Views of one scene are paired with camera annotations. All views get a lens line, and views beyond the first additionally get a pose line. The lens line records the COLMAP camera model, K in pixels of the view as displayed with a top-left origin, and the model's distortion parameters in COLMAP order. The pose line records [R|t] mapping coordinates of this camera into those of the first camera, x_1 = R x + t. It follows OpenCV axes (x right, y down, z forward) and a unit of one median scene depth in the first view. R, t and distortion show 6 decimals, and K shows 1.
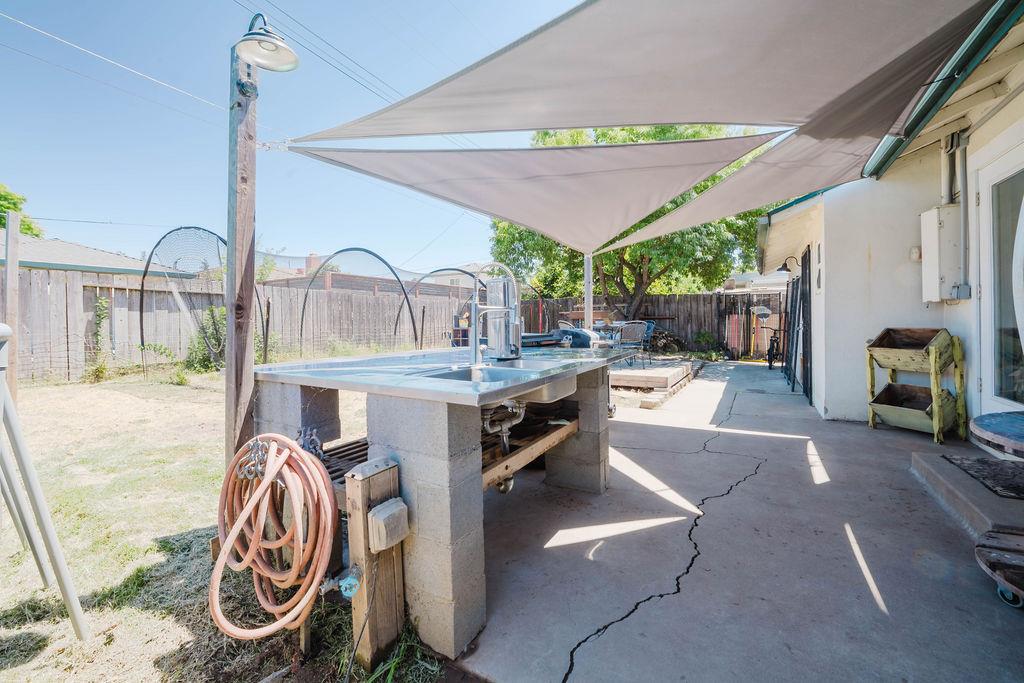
lens RADIAL K [[410.4, 0, 508.4], [0, 410.4, 313.7], [0, 0, 1]] dist [-0.010074, -0.000056]
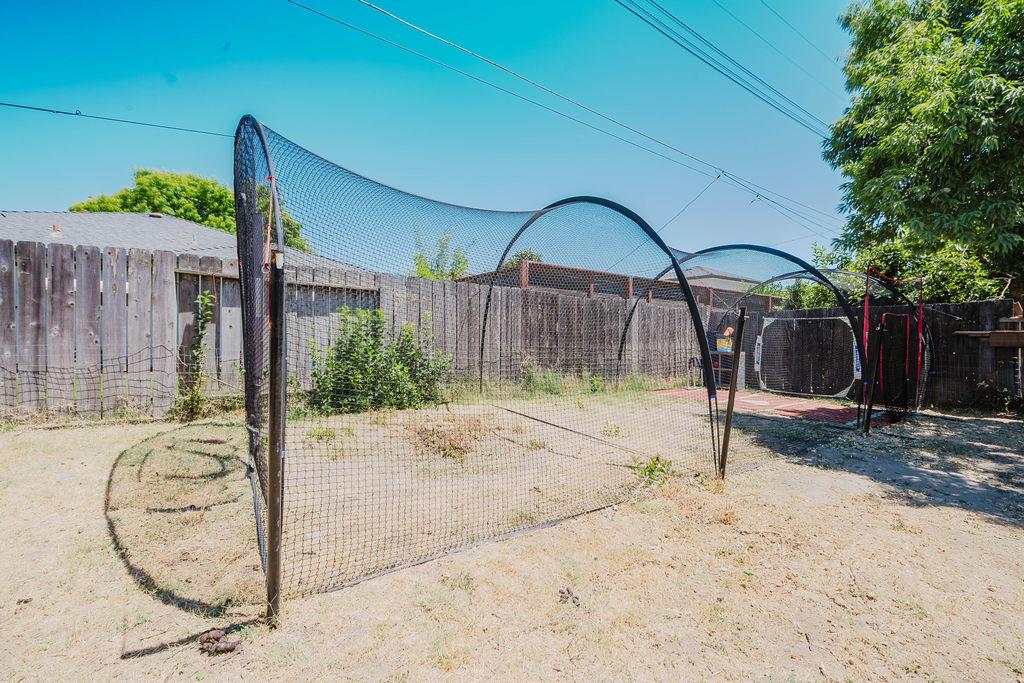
lens RADIAL K [[416.7, 0, 511.8], [0, 416.7, 327.6], [0, 0, 1]] dist [-0.001015, -0.000034]
pose [[0.894868, 0.032436, -0.445150, -0.242638], [-0.028931, 0.999474, 0.014666, -0.005562], [0.445392, -0.000246, 0.895336, 0.603095]]
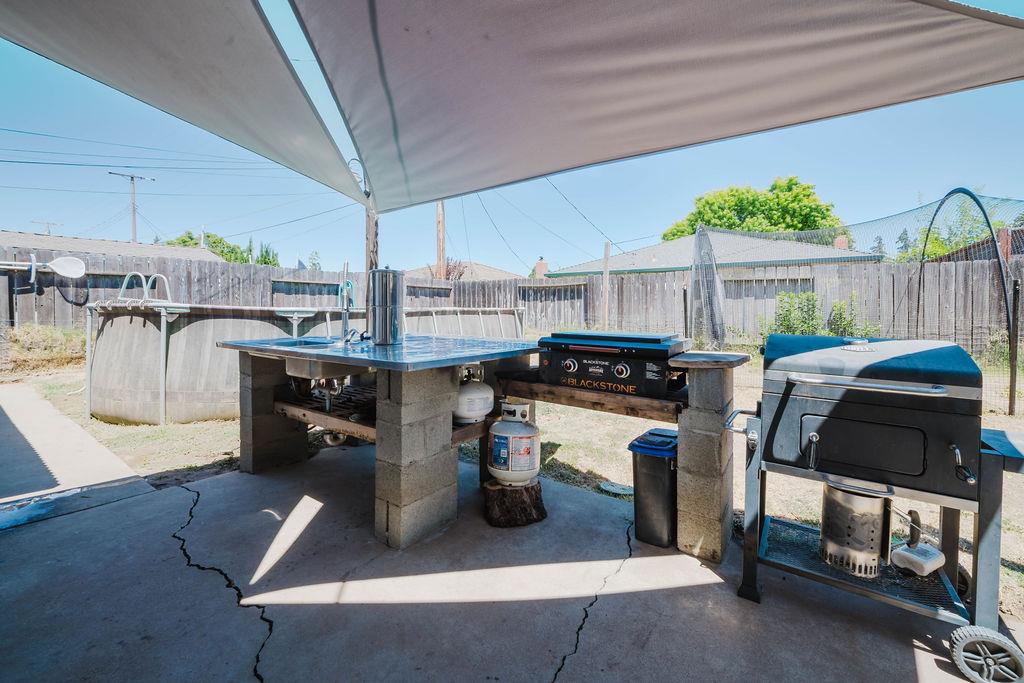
lens RADIAL K [[410.4, 0, 508.4], [0, 410.4, 313.7], [0, 0, 1]] dist [-0.010074, -0.000056]
pose [[-0.065080, 0.024045, -0.997590, 0.332828], [0.012321, 0.999653, 0.023291, 0.002520], [0.997804, -0.010775, -0.065353, 0.450256]]
